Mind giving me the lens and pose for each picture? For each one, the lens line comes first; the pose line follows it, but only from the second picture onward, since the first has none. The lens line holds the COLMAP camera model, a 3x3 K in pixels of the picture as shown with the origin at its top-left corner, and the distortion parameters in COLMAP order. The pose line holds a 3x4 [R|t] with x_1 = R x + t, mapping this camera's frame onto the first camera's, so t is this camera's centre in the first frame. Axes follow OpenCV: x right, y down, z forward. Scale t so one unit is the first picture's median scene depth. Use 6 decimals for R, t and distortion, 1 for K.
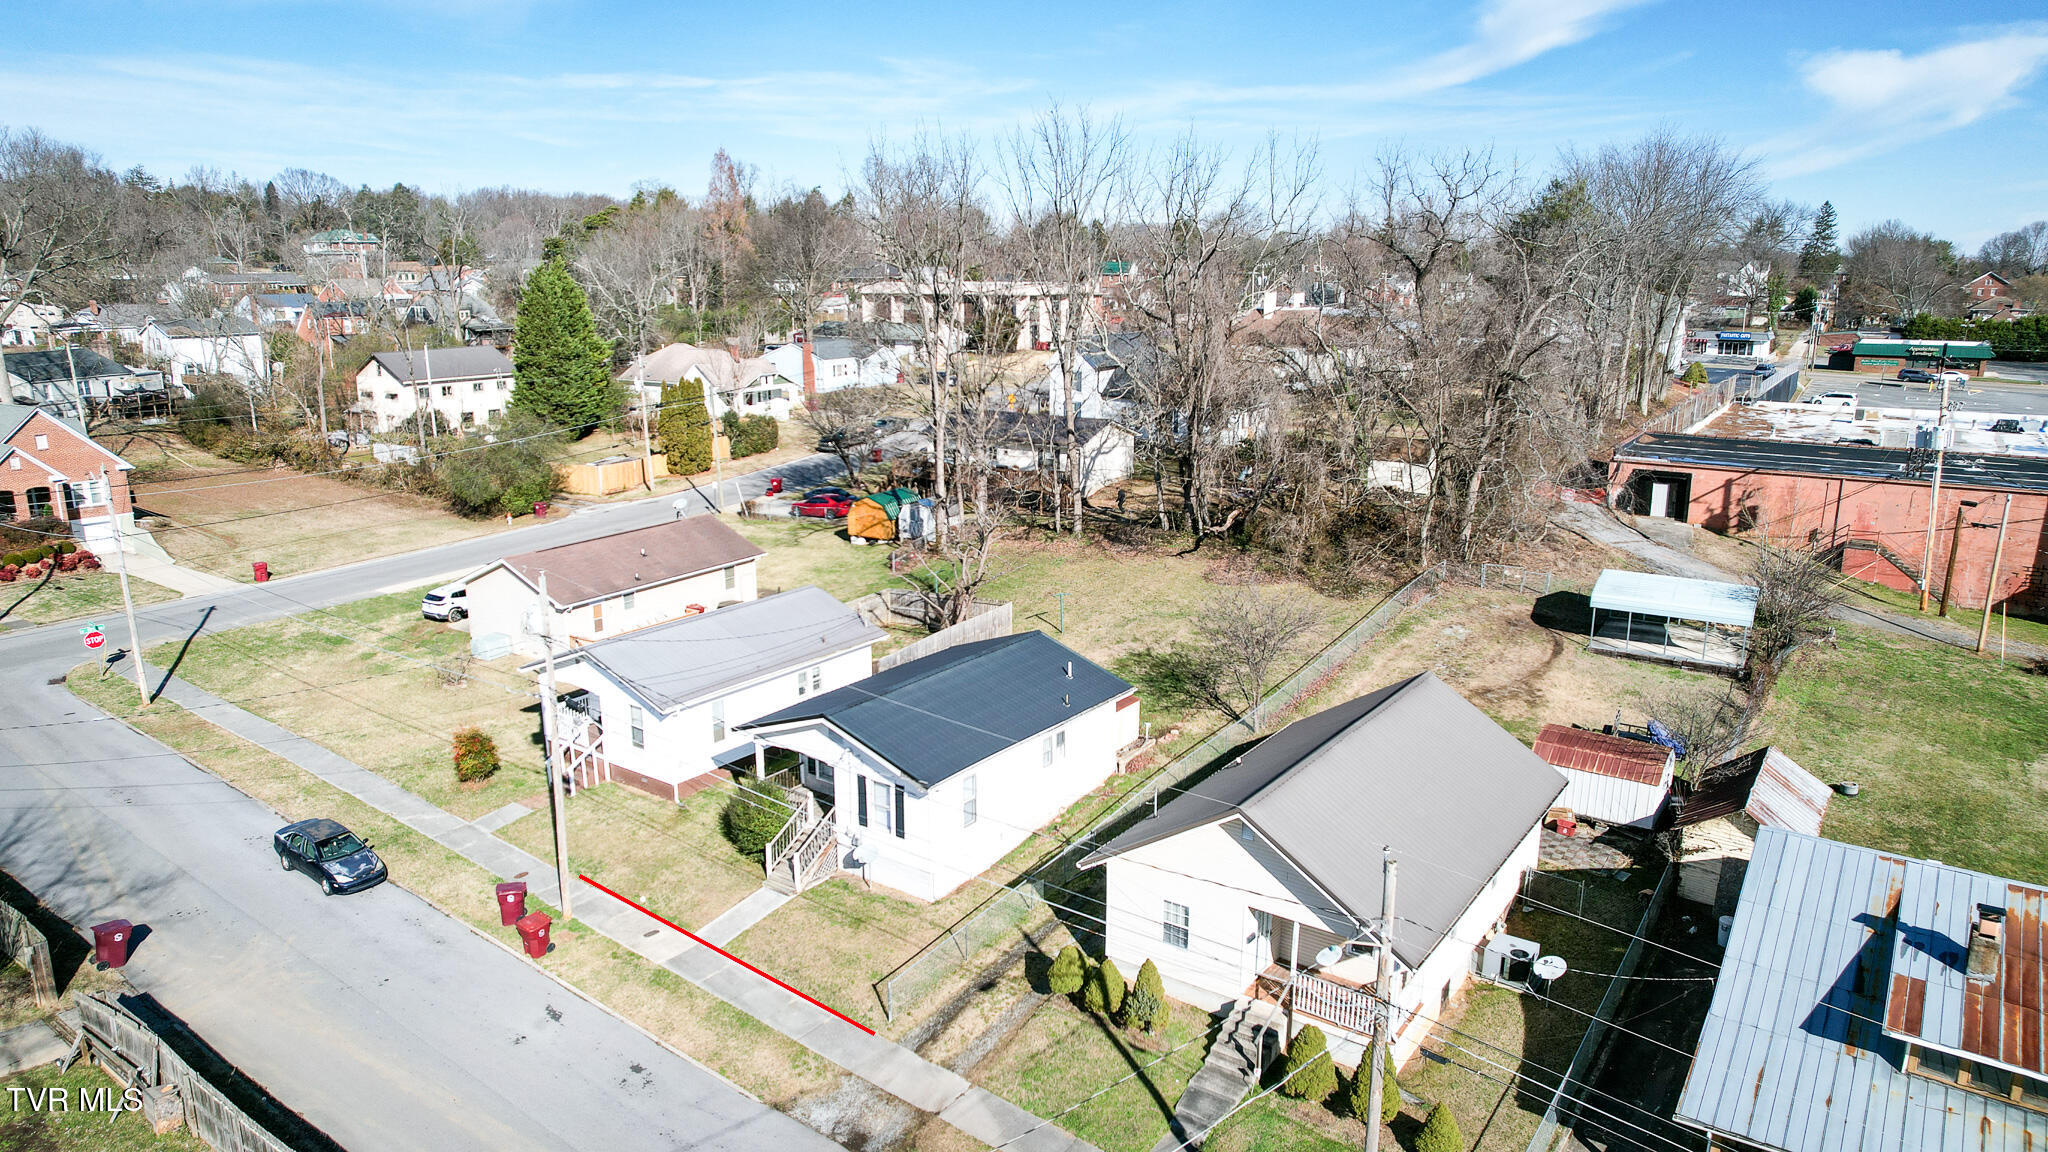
lens RADIAL K [[1313.3, 0, 1024.0], [0, 1313.3, 576.0], [0, 0, 1]] dist [-0.077010, 0.071636]
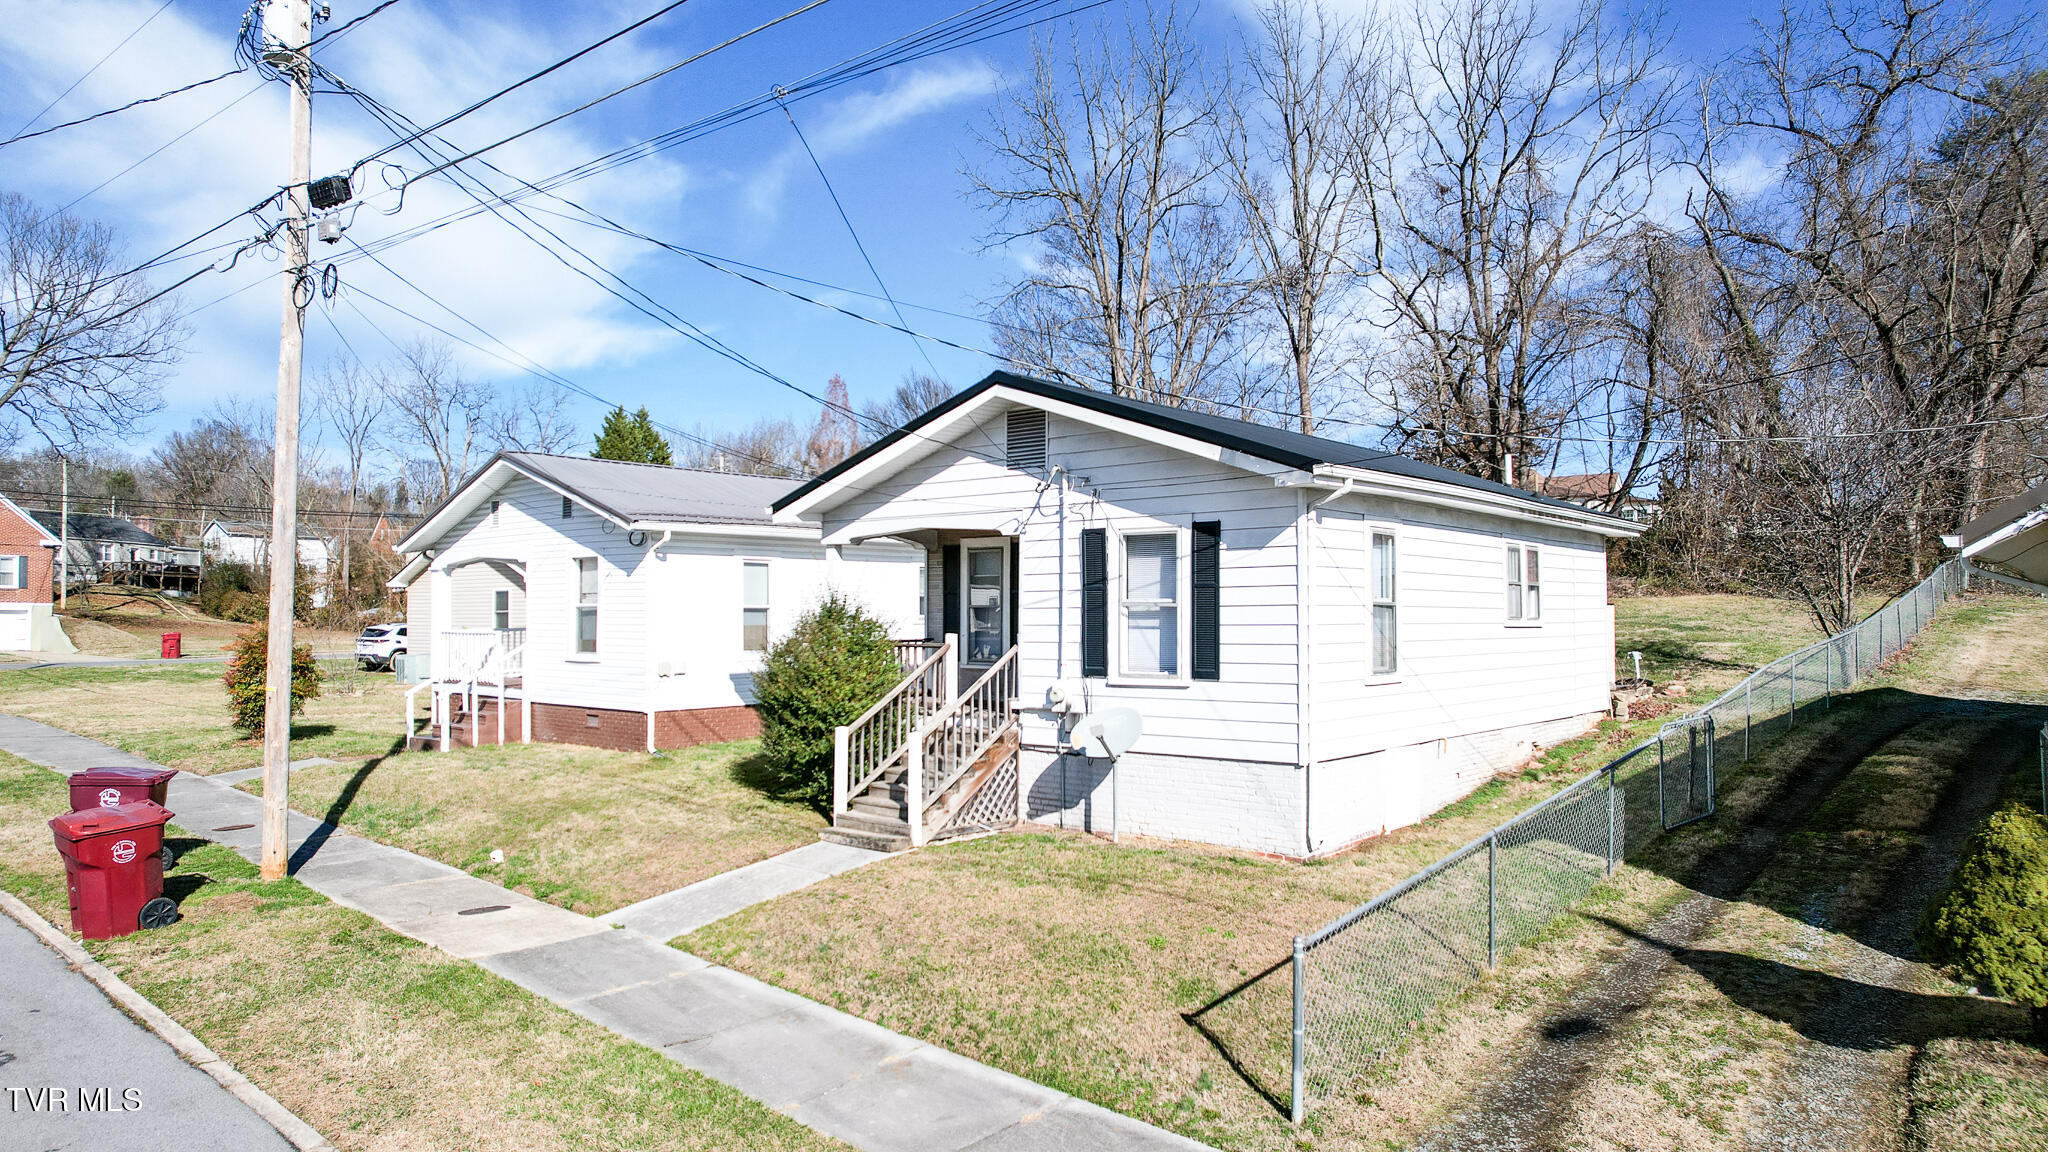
lens RADIAL K [[1313.3, 0, 1024.0], [0, 1313.3, 576.0], [0, 0, 1]] dist [-0.077010, 0.071636]
pose [[0.997047, -0.000869, -0.076783, -0.094953], [-0.019361, 0.964785, -0.262326, 0.218170], [0.074307, 0.263038, 0.961920, 0.523269]]
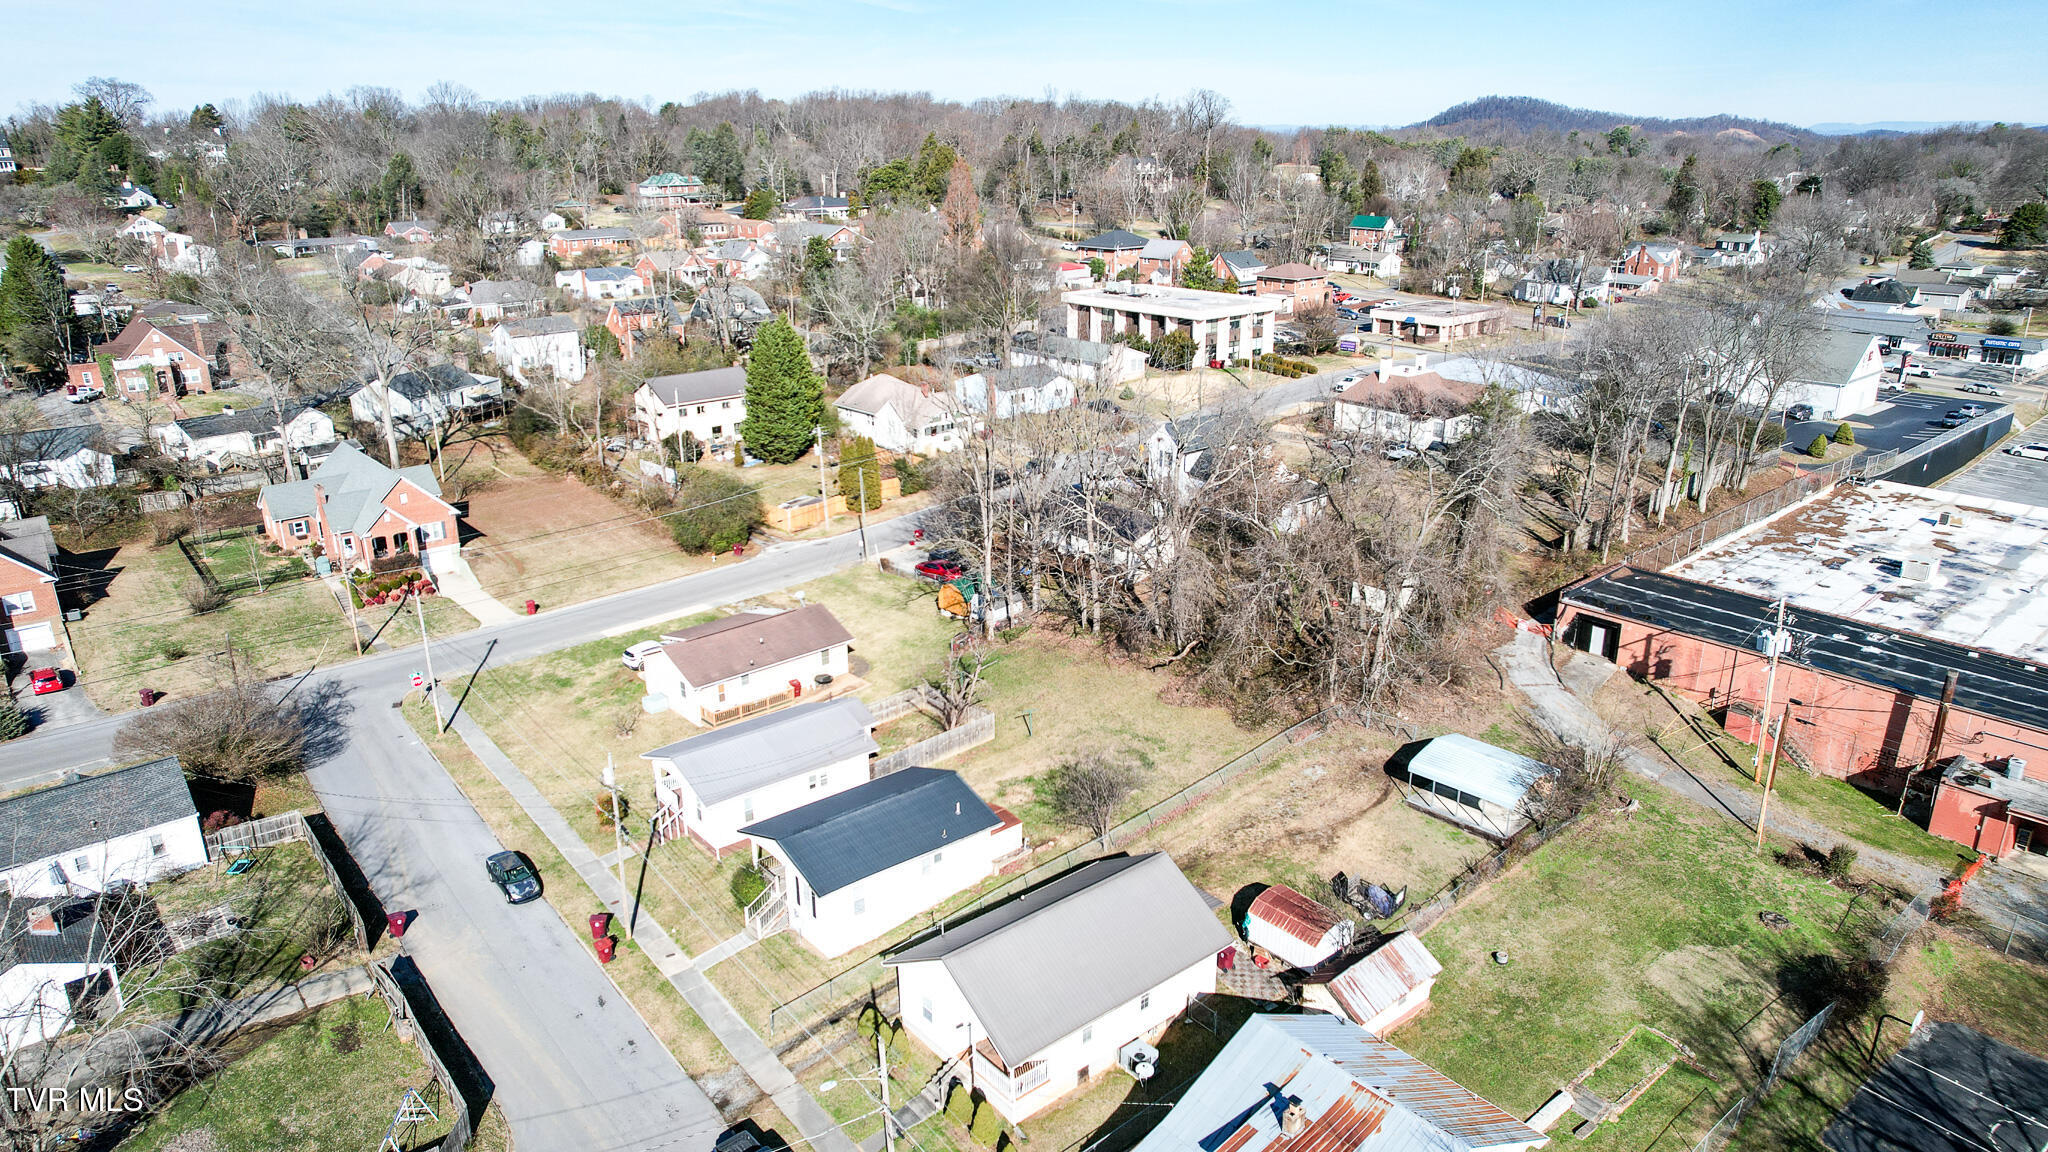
lens RADIAL K [[1313.3, 0, 1024.0], [0, 1313.3, 576.0], [0, 0, 1]] dist [-0.077010, 0.071636]
pose [[0.969686, 0.077418, -0.231767, 0.415333], [-0.055149, 0.993349, 0.101076, -0.333675], [0.238050, -0.085231, 0.967506, -0.401853]]
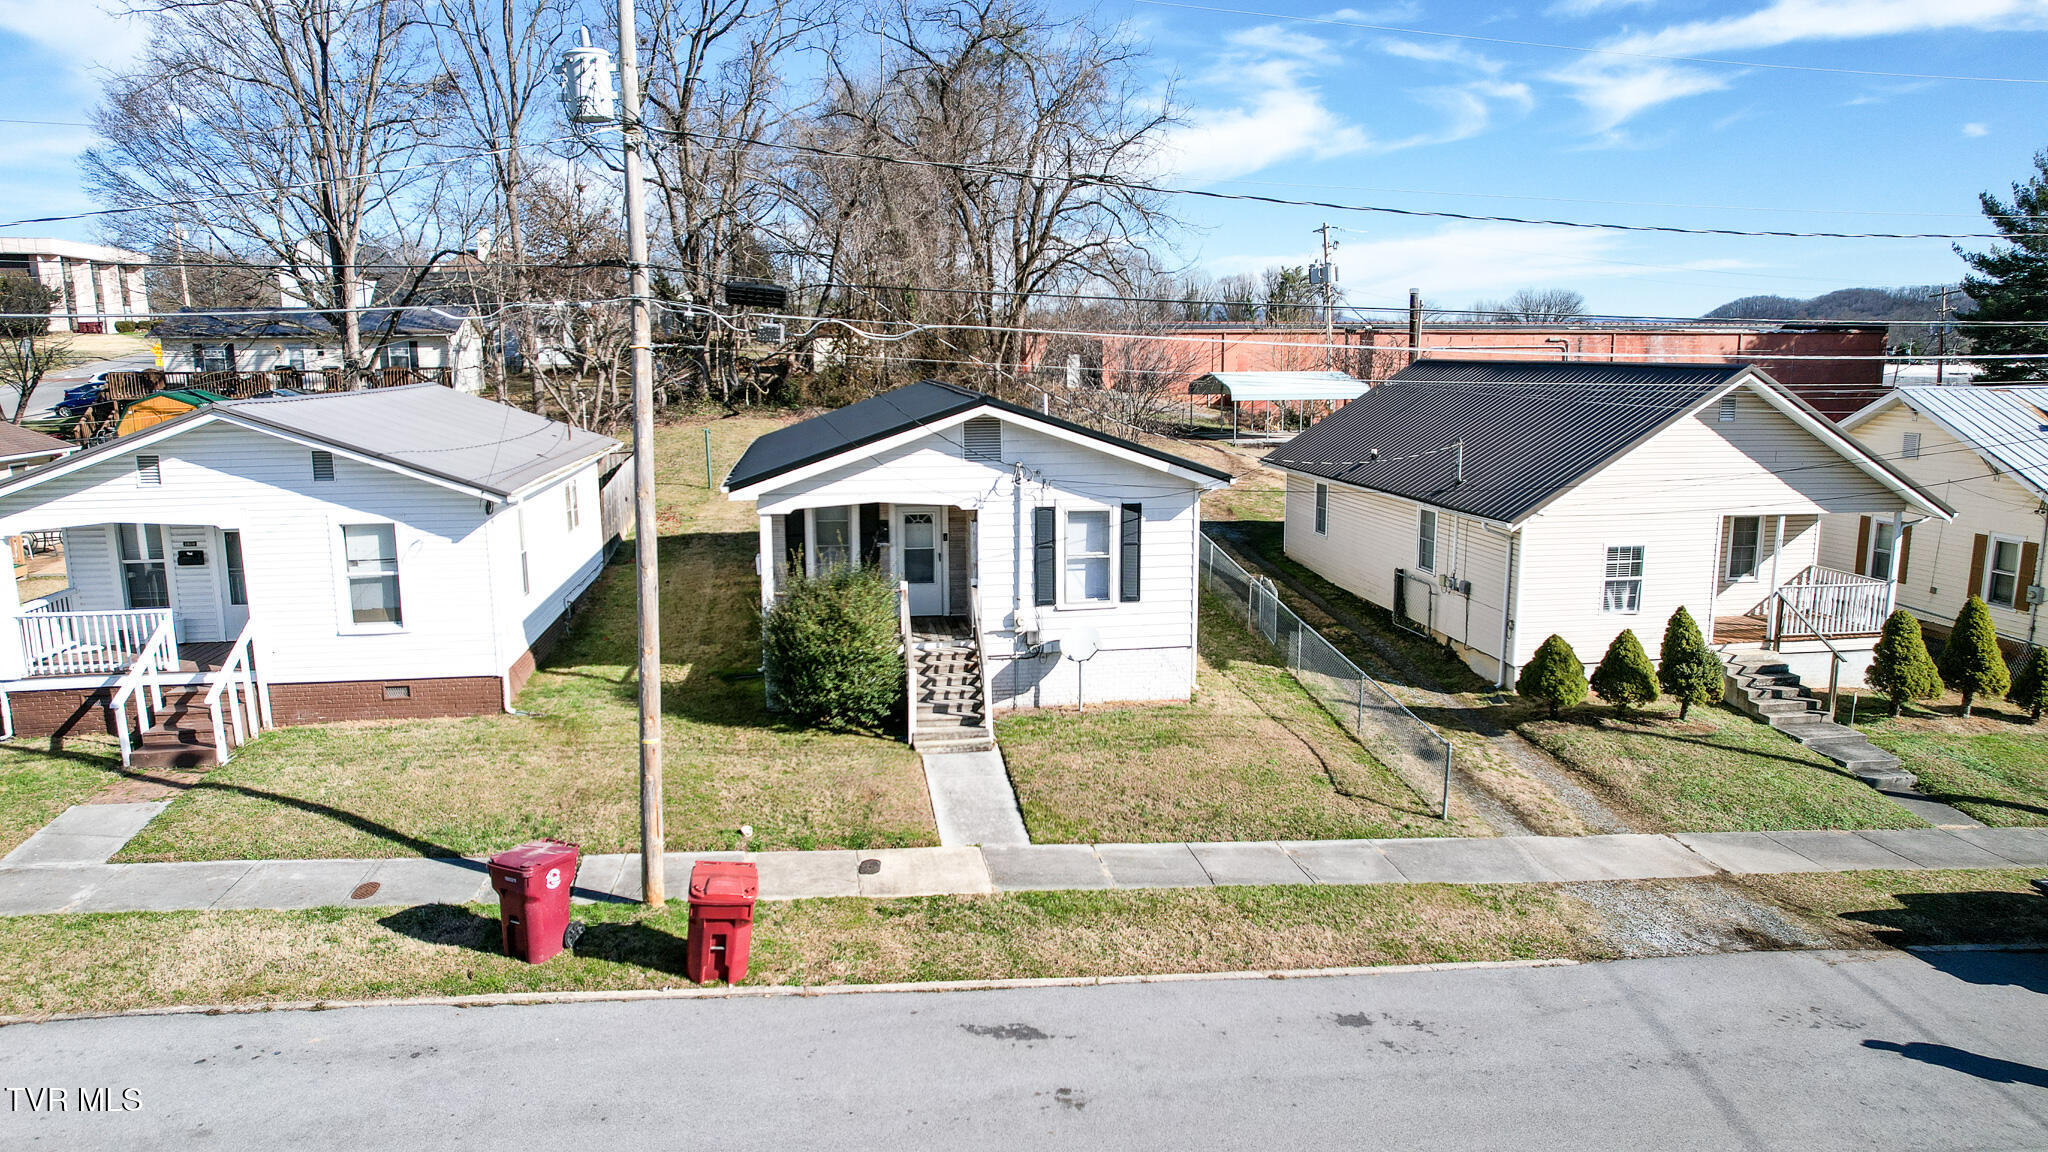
lens RADIAL K [[1313.3, 0, 1024.0], [0, 1313.3, 576.0], [0, 0, 1]] dist [-0.077010, 0.071636]
pose [[0.708607, -0.122587, 0.694873, -0.429604], [0.169184, 0.985584, 0.001346, 0.146729], [-0.685021, 0.116608, 0.719131, 0.501193]]
